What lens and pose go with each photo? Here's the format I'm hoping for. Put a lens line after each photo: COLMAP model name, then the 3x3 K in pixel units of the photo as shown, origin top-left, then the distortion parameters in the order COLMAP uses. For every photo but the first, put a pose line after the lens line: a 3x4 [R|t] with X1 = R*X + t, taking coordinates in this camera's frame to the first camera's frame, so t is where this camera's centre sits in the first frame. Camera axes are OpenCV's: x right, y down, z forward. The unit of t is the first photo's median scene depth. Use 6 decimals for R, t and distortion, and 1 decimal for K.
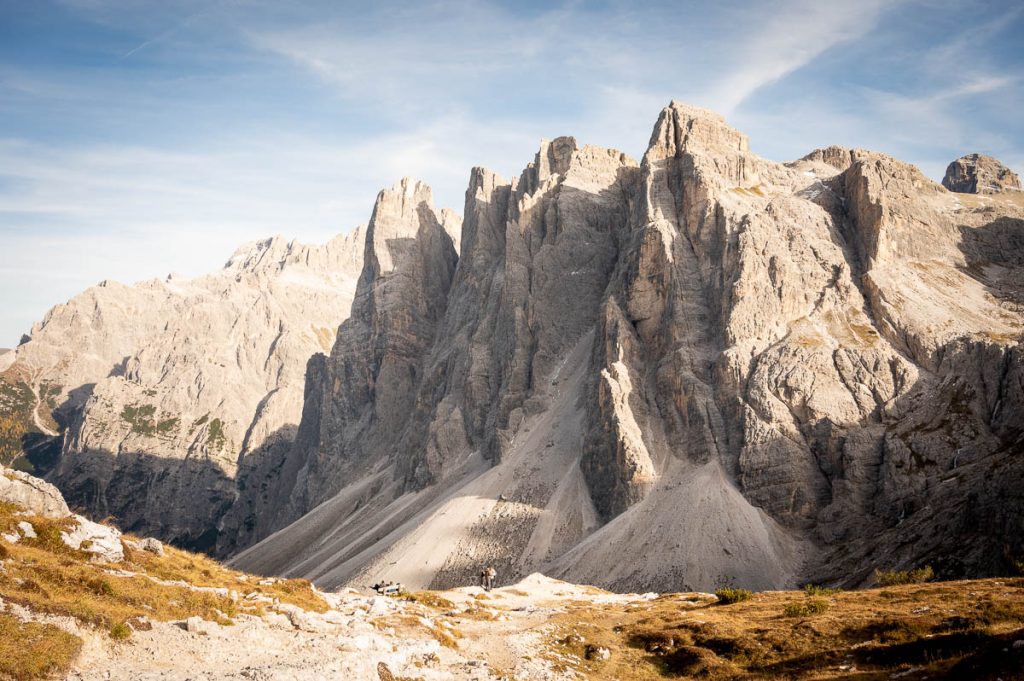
lens RADIAL K [[872.8, 0, 512.0], [0, 872.8, 340.5], [0, 0, 1]] dist [0.001844, -0.002005]
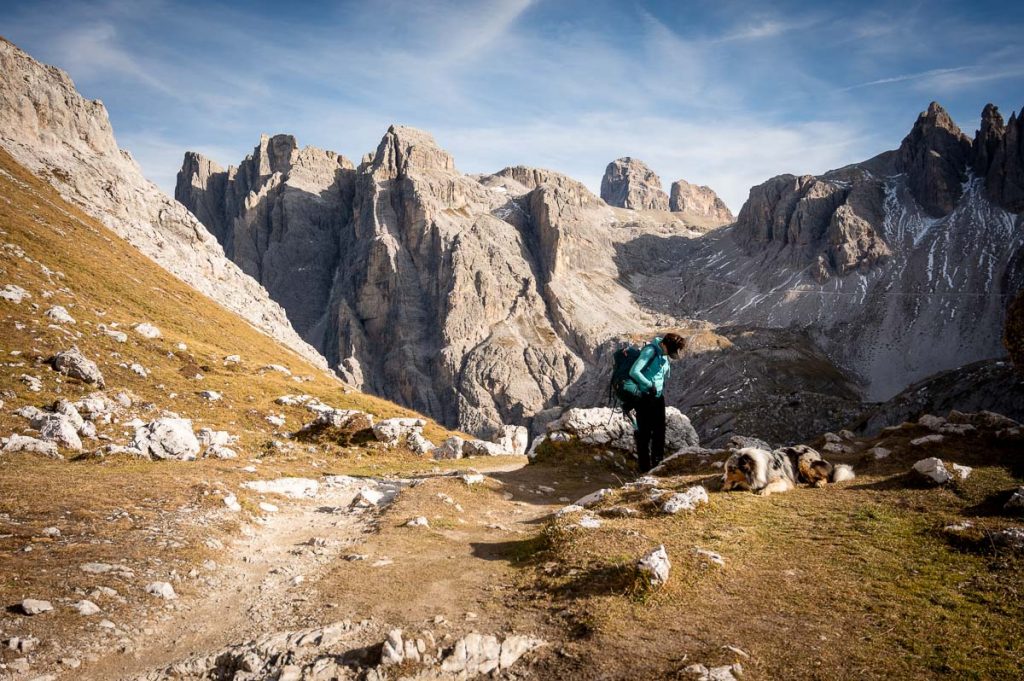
lens RADIAL K [[872.8, 0, 512.0], [0, 872.8, 340.5], [0, 0, 1]] dist [0.001844, -0.002005]
pose [[0.937118, -0.007891, 0.348923, -0.085022], [-0.008351, 0.998951, 0.045019, -0.051933], [-0.348913, -0.045102, 0.936069, -0.171985]]
